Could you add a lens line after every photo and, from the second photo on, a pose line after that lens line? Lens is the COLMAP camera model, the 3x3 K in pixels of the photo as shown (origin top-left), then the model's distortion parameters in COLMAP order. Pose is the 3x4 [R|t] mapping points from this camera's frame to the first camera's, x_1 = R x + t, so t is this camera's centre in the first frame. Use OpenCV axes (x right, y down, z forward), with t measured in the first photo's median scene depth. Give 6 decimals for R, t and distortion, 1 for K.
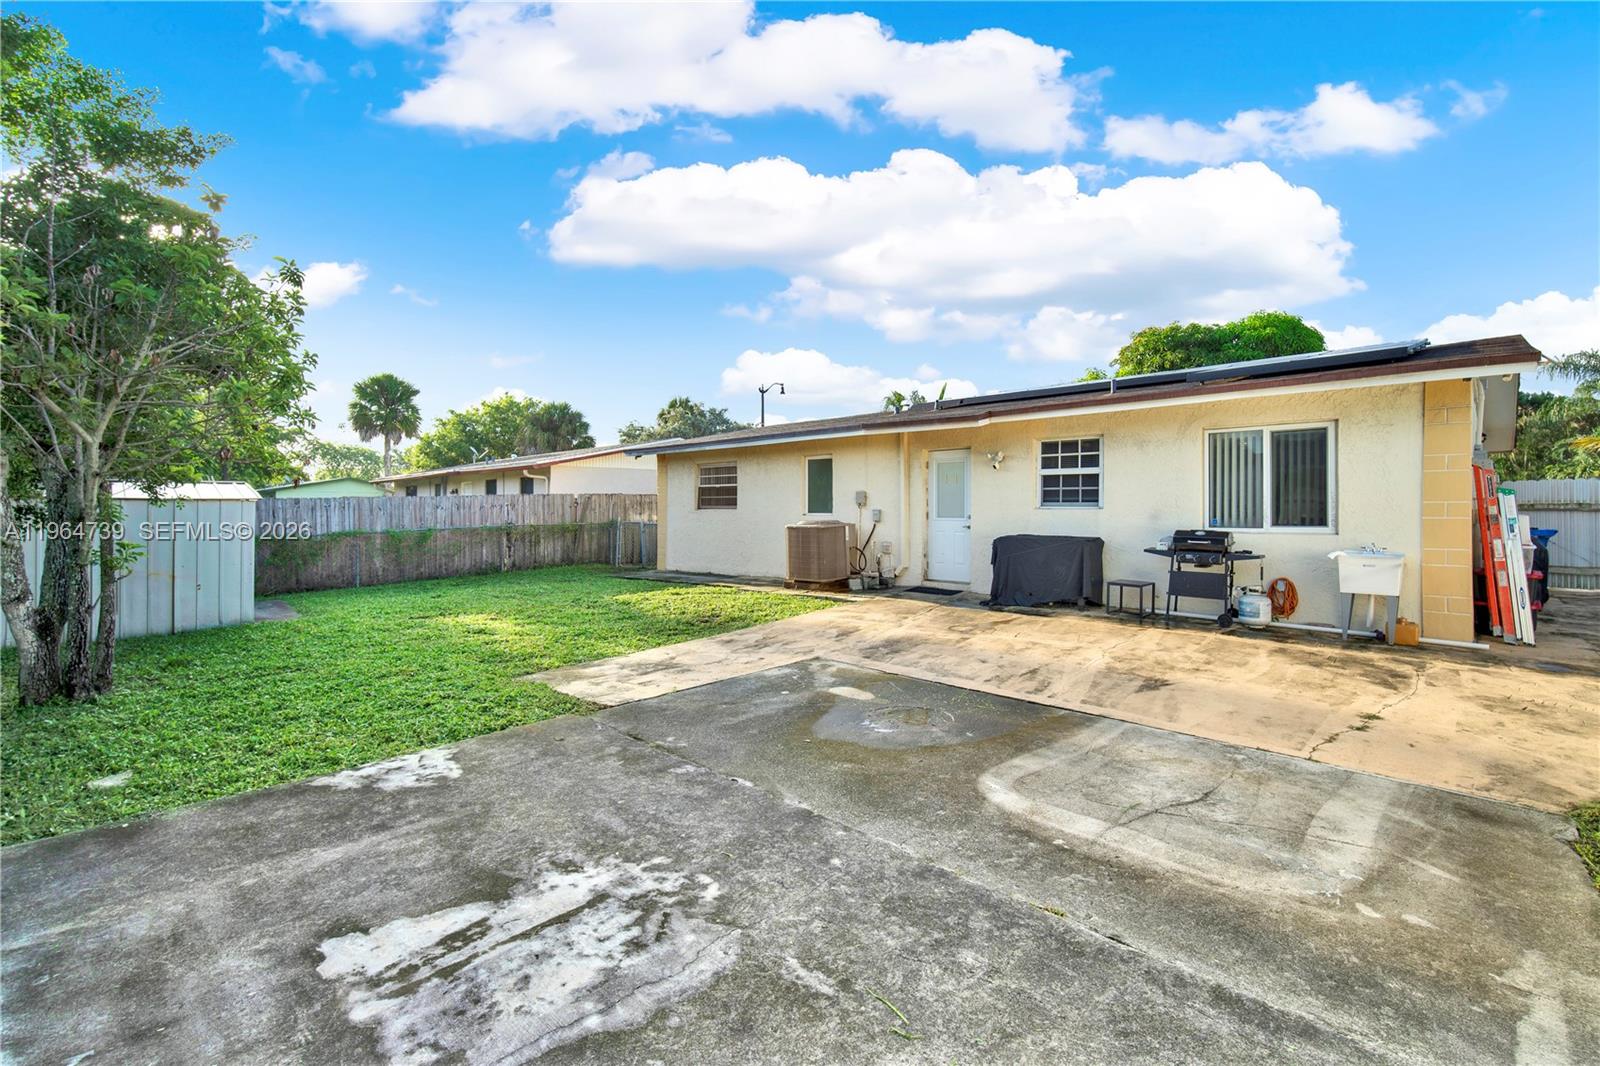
lens RADIAL K [[711.3, 0, 796.6], [0, 711.3, 521.3], [0, 0, 1]] dist [0.000811, 0.000705]
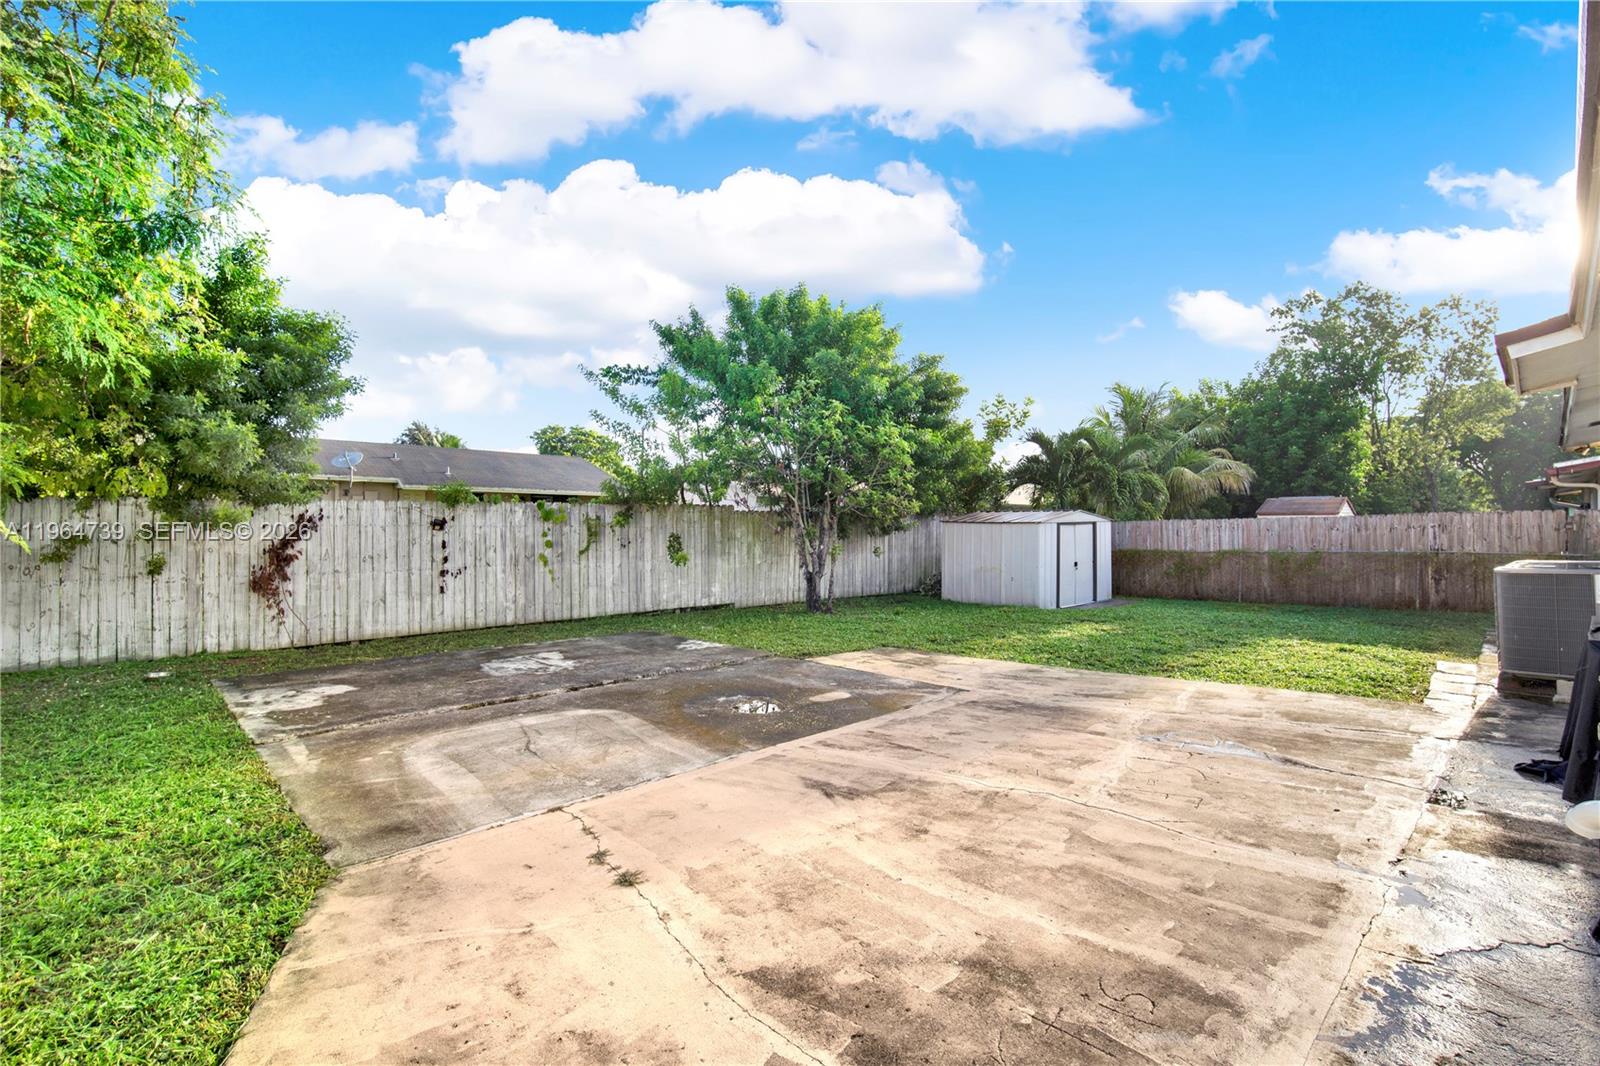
lens RADIAL K [[711.3, 0, 796.6], [0, 711.3, 521.3], [0, 0, 1]] dist [0.000811, 0.000705]
pose [[-0.047196, -0.003970, -0.998878, 0.457918], [-0.020574, 0.999784, -0.003002, -0.012298], [0.998674, 0.020409, -0.047267, 0.376992]]
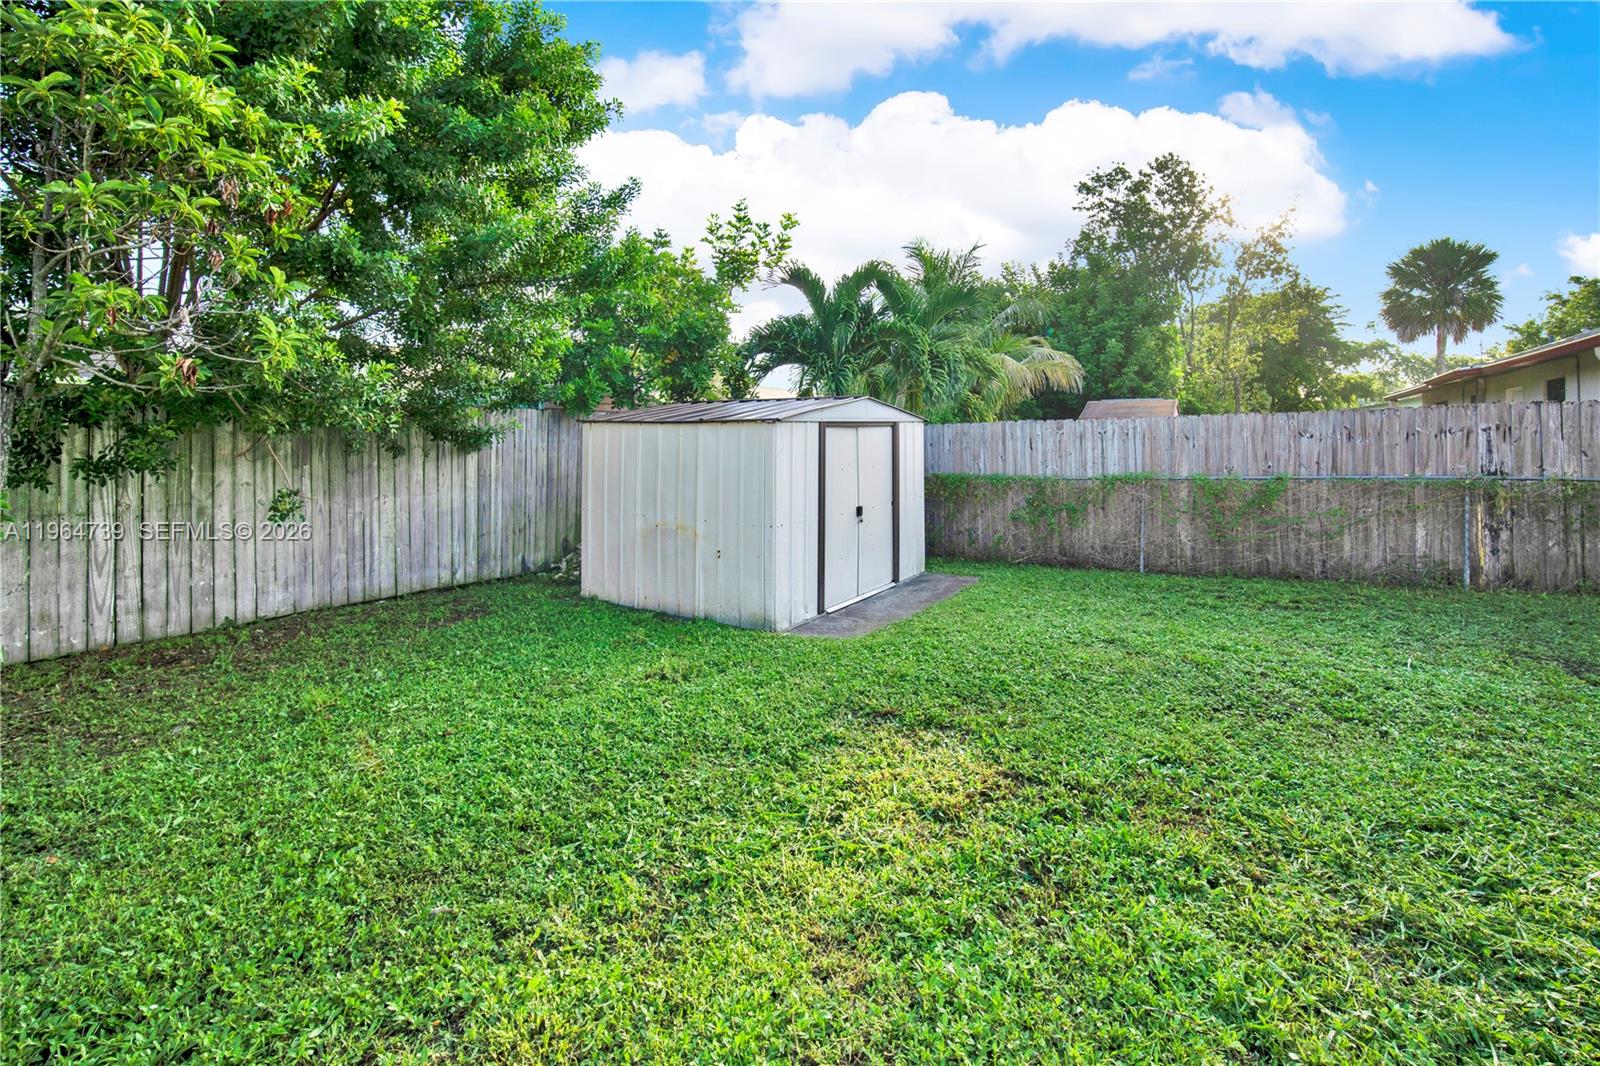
lens RADIAL K [[738.0, 0, 823.1], [0, 738.0, 431.6], [0, 0, 1]] dist [0.000540, 0.000044]
pose [[0.259128, -0.006295, -0.965822, -0.102058], [-0.017506, 0.999784, -0.011214, -0.010008], [0.965684, 0.019814, 0.258962, 0.575355]]
